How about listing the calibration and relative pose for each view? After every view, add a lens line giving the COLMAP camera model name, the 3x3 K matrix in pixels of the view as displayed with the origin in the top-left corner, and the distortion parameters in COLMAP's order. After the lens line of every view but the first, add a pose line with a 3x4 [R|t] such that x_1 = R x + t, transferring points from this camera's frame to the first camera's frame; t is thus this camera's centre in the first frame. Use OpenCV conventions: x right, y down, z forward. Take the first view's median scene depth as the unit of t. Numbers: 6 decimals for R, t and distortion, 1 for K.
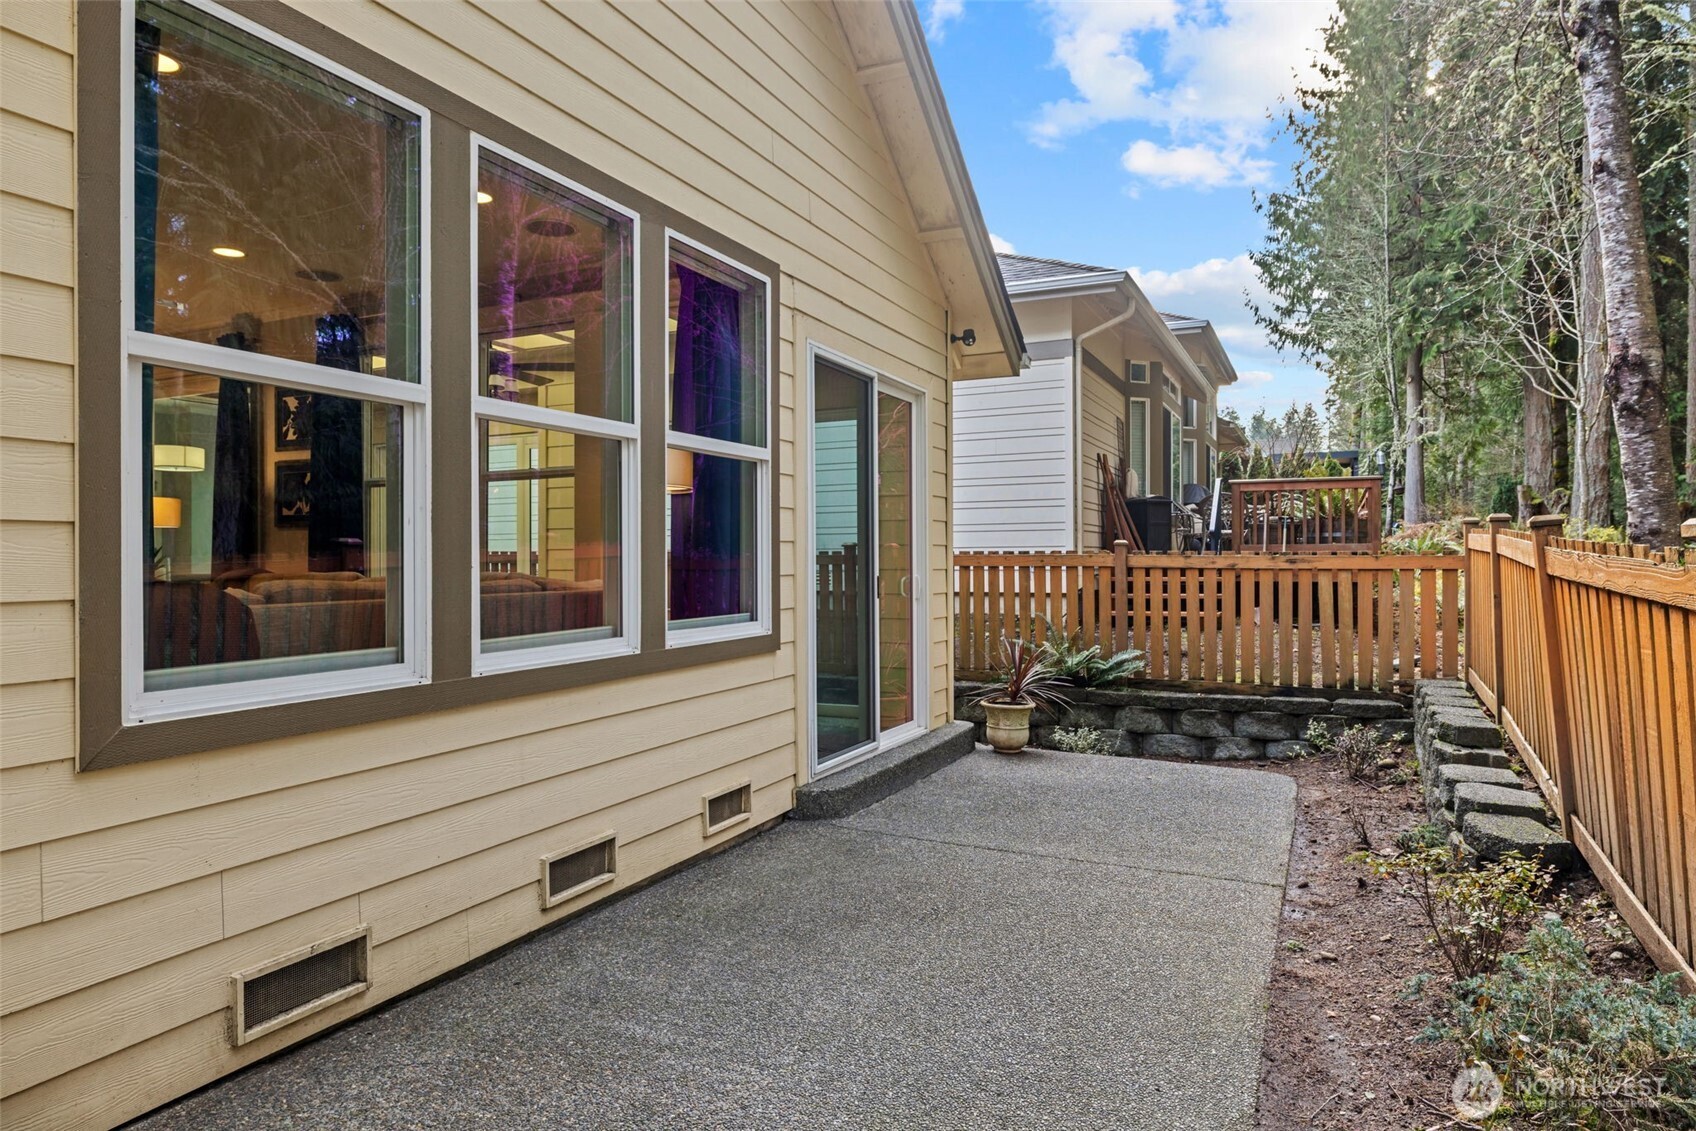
lens RADIAL K [[985.9, 0, 904.7], [0, 985.9, 554.8], [0, 0, 1]] dist [-0.001939, 0.001015]
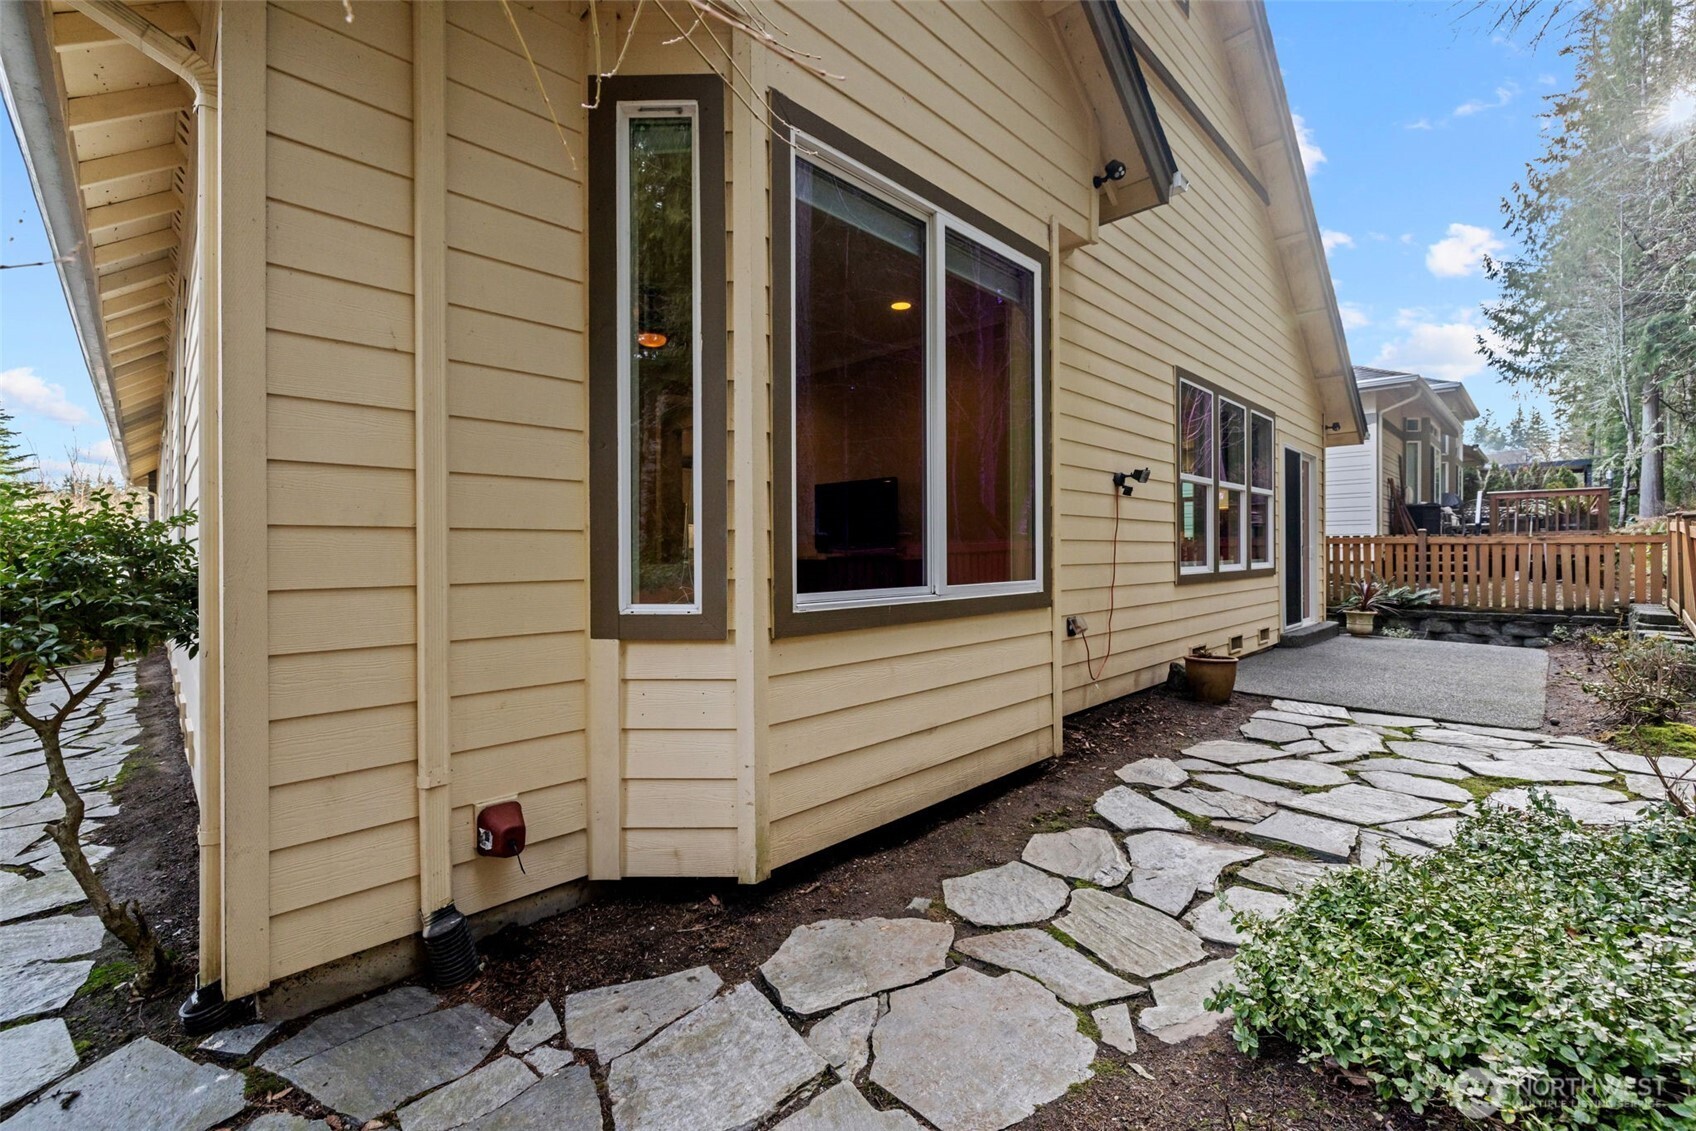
lens RADIAL K [[729.0, 0, 849.8], [0, 729.0, 556.2], [0, 0, 1]] dist [-0.001805, -0.000822]
pose [[0.934359, 0.002072, -0.356328, -0.229660], [0.001662, 0.999947, 0.010174, 0.015842], [0.356330, -0.010099, 0.934306, -0.504005]]
